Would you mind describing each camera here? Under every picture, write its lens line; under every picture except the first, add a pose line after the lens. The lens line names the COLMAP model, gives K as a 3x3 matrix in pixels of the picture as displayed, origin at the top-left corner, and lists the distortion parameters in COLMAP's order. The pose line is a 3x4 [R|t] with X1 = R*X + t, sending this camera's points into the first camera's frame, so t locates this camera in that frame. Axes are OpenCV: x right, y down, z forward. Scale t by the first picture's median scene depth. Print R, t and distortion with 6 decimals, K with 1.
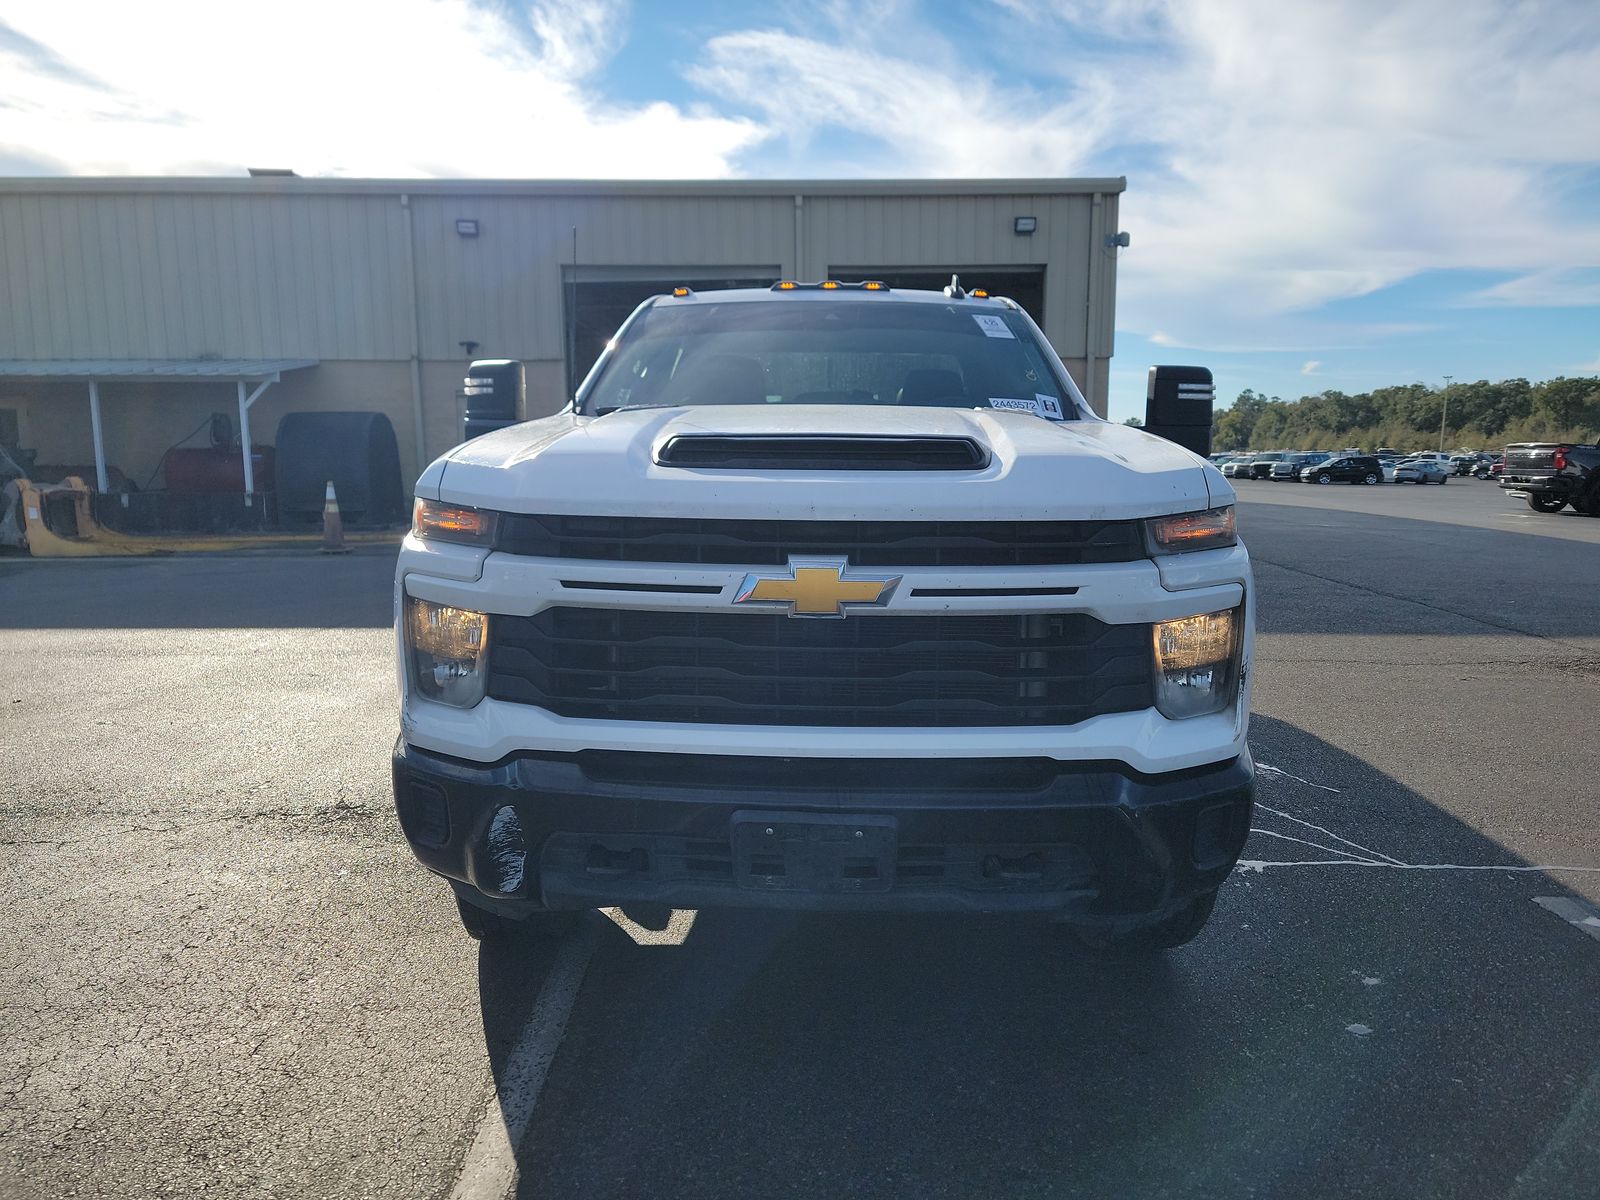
lens RADIAL K [[1122.4, 0, 800.0], [0, 1122.4, 600.0], [0, 0, 1]] dist [0.065932, -0.057977]
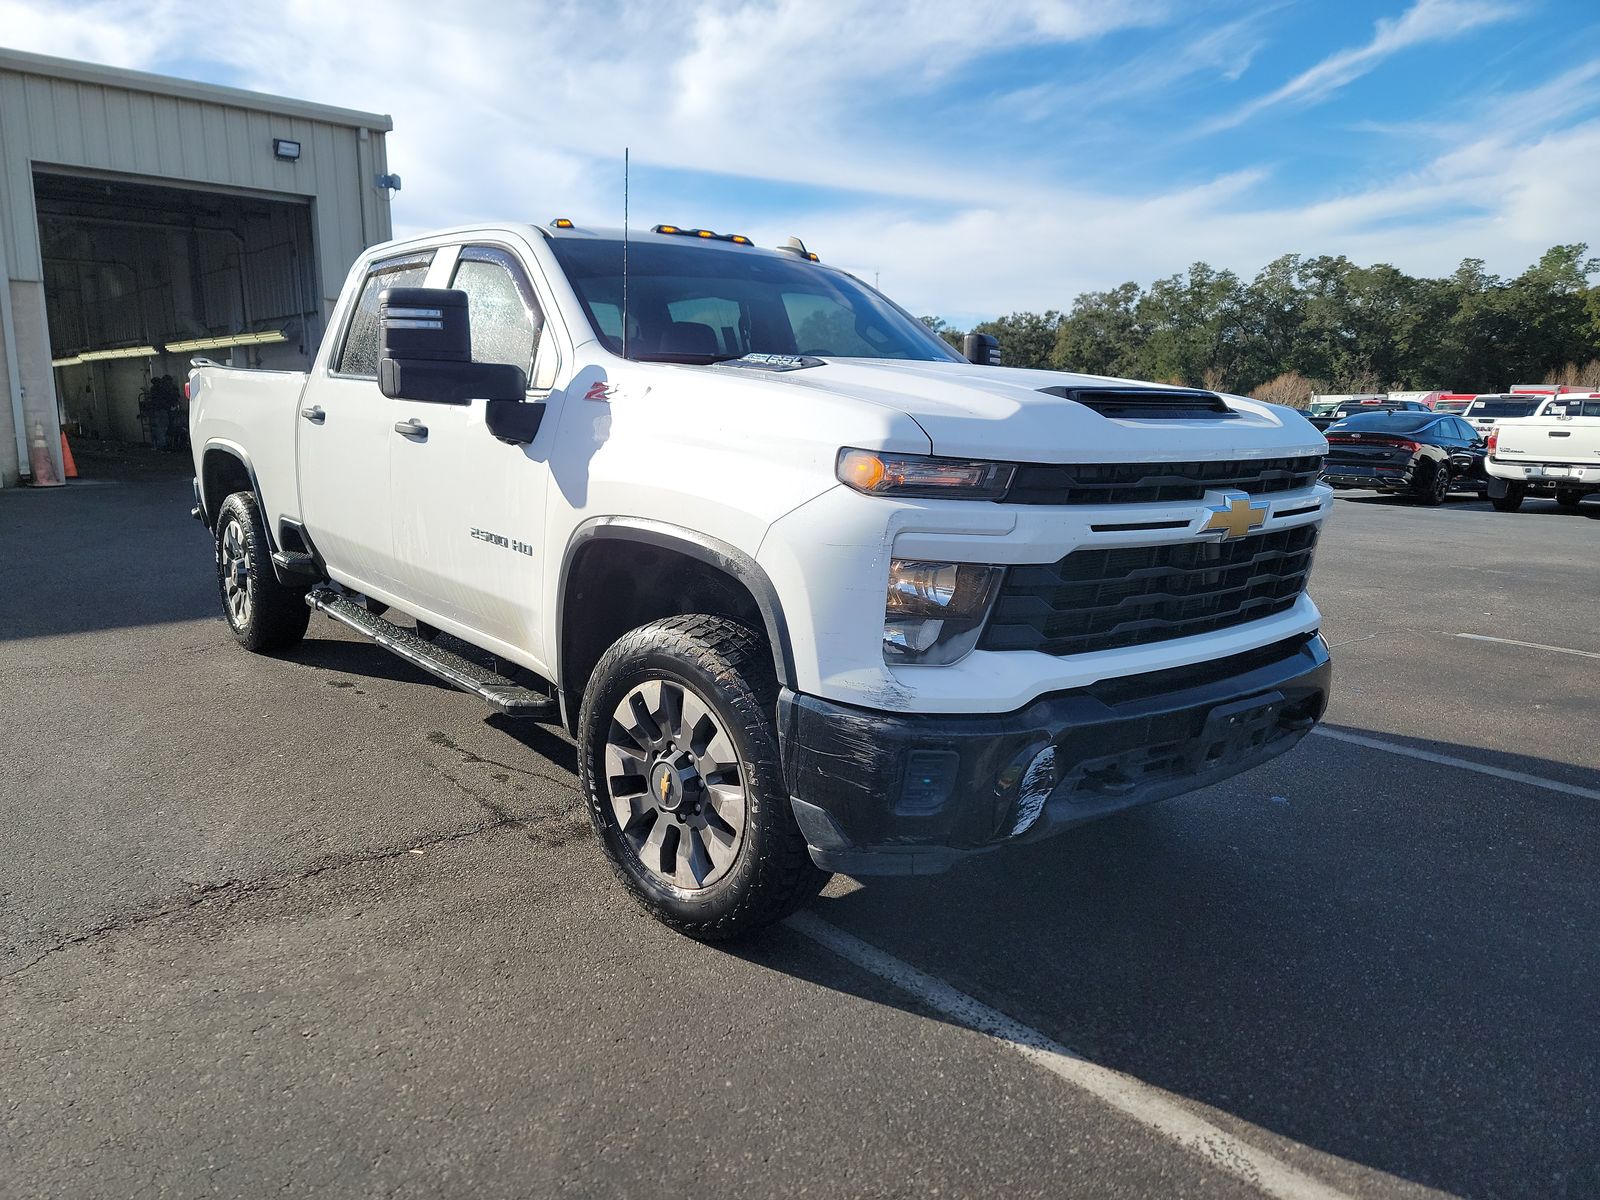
lens RADIAL K [[1122.4, 0, 800.0], [0, 1122.4, 600.0], [0, 0, 1]] dist [0.065932, -0.057977]
pose [[0.737149, -0.111609, 0.666450, -0.146697], [0.084087, 0.993750, 0.073414, -0.006317], [-0.670478, 0.001923, 0.741927, 0.051040]]
